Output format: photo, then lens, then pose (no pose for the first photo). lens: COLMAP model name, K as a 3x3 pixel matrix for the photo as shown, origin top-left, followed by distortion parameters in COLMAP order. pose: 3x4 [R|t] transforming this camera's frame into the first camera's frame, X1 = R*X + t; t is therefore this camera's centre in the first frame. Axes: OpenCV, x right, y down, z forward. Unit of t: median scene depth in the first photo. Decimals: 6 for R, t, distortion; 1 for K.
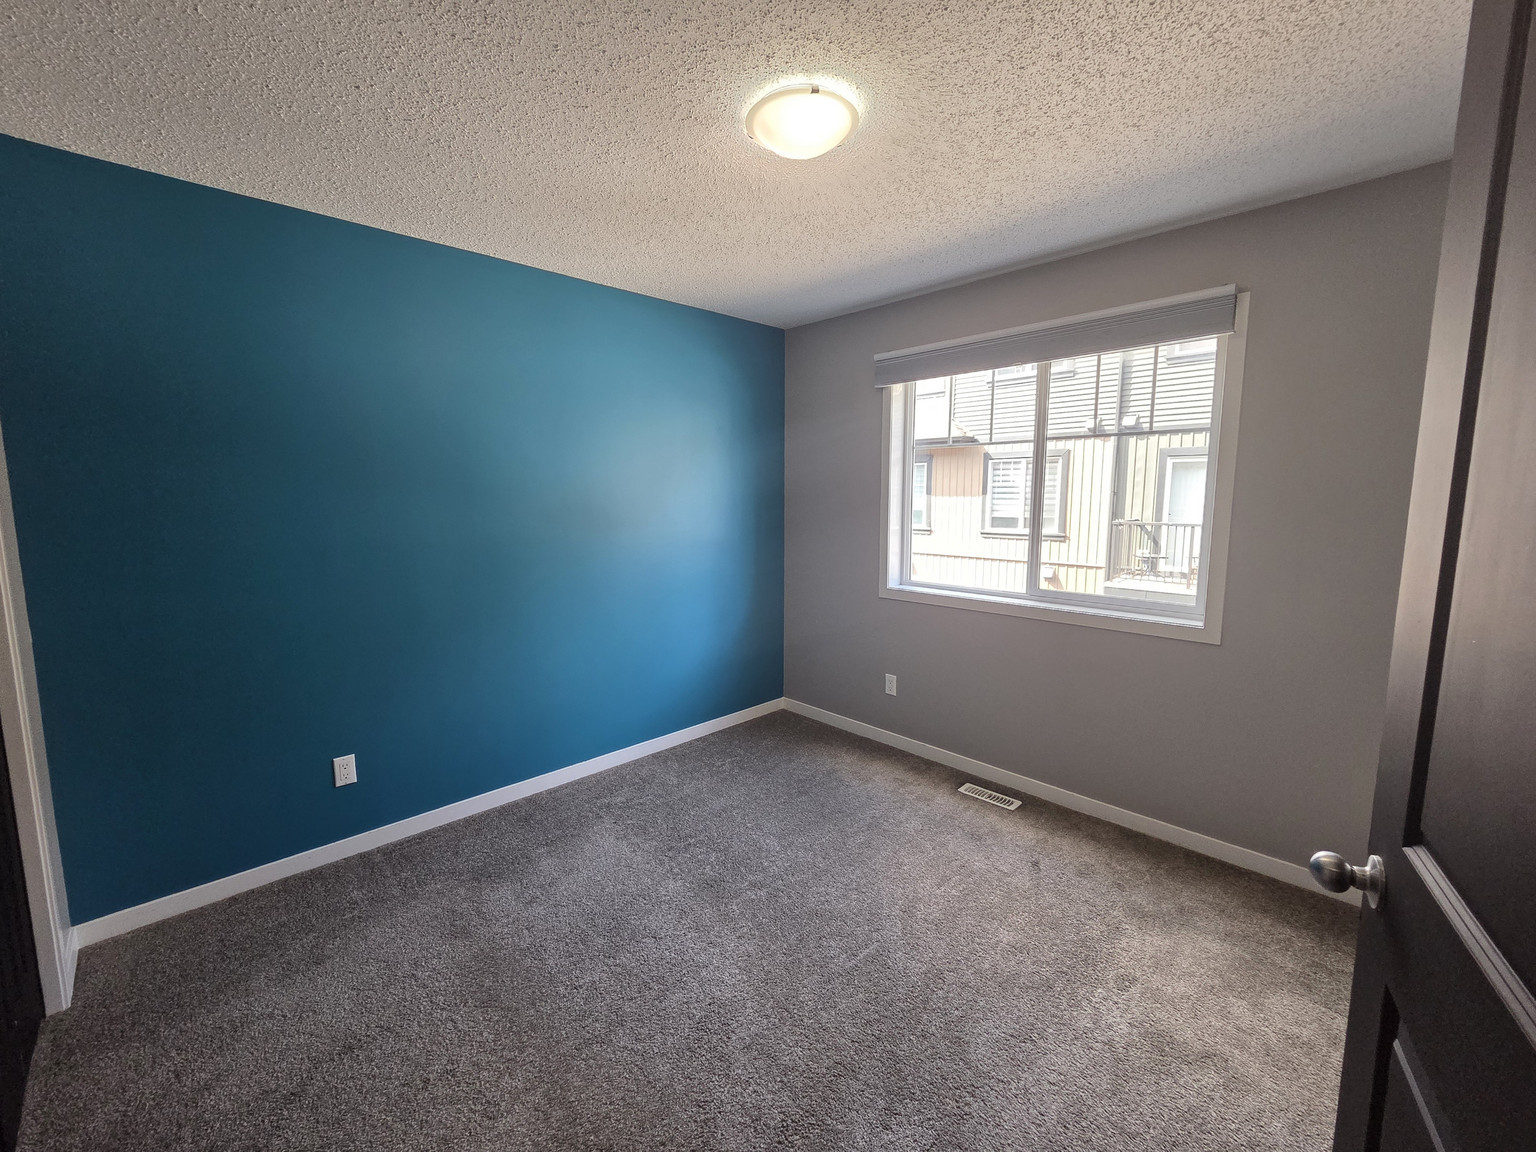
lens RADIAL K [[632.2, 0, 768.0], [0, 632.2, 576.0], [0, 0, 1]] dist [0.003234, -0.000119]
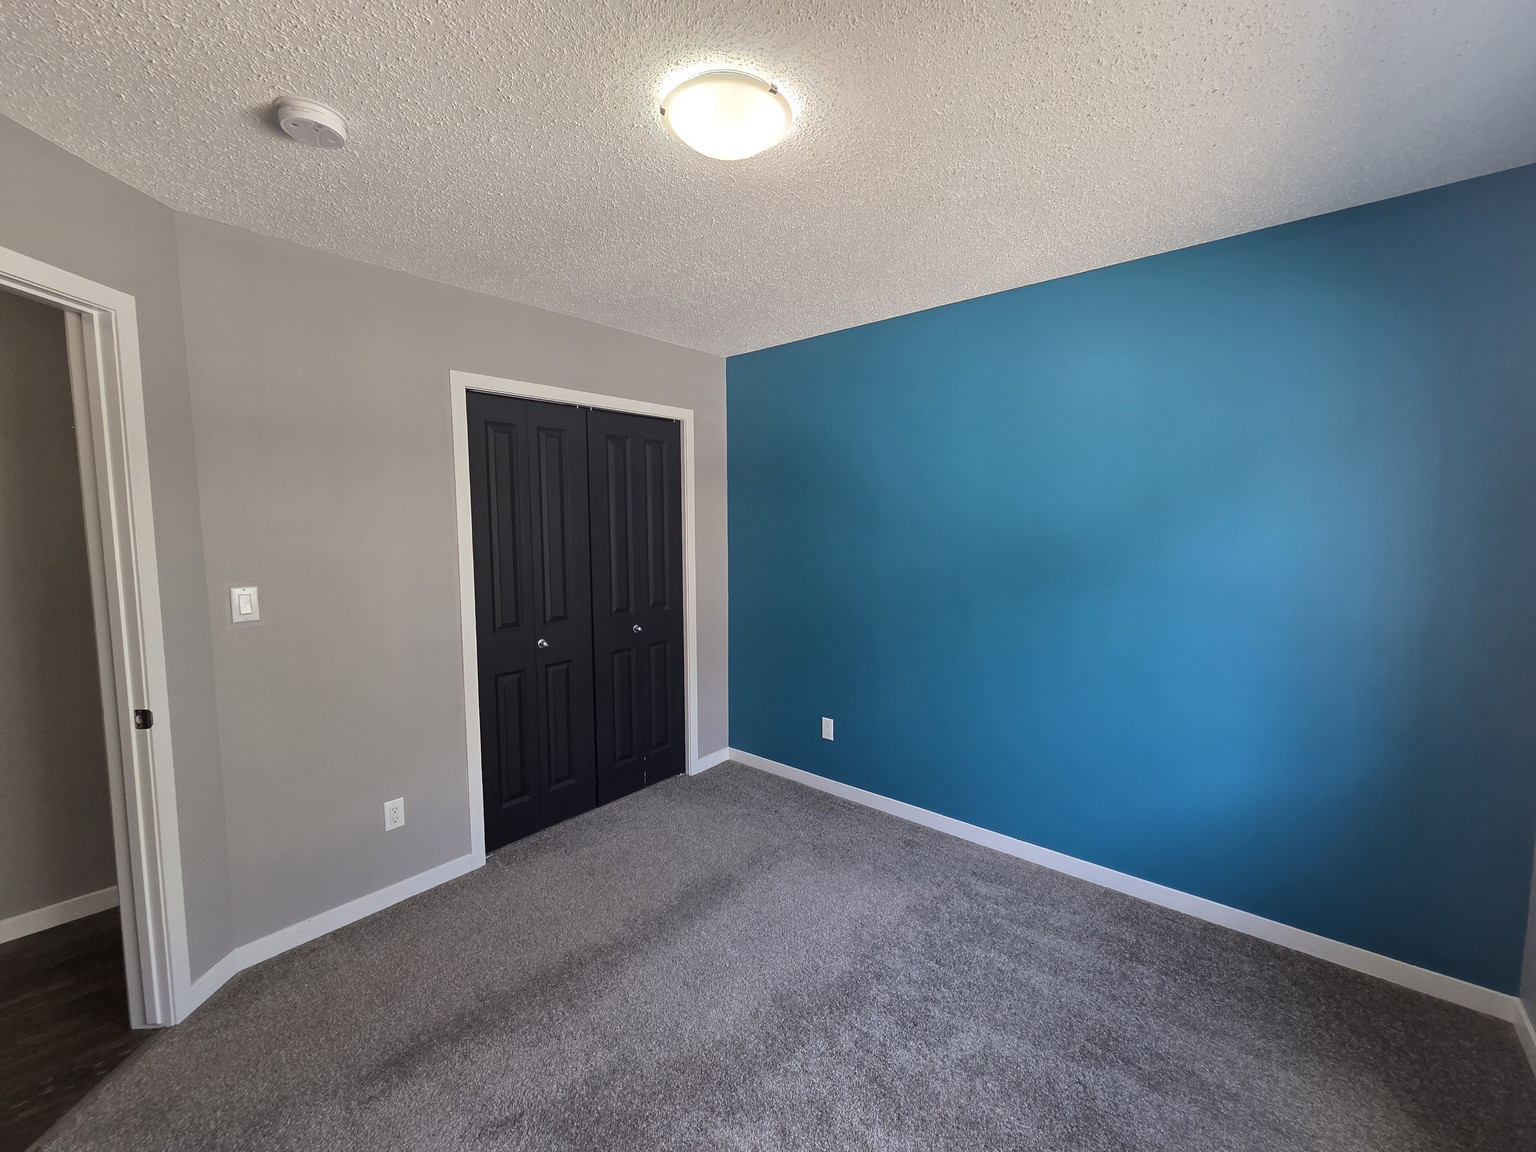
lens RADIAL K [[632.2, 0, 768.0], [0, 632.2, 576.0], [0, 0, 1]] dist [0.003234, -0.000119]
pose [[0.075290, 0.084552, -0.993571, 0.616005], [-0.120050, 0.989920, 0.075144, -0.100128], [0.989909, 0.113621, 0.084682, 0.679818]]
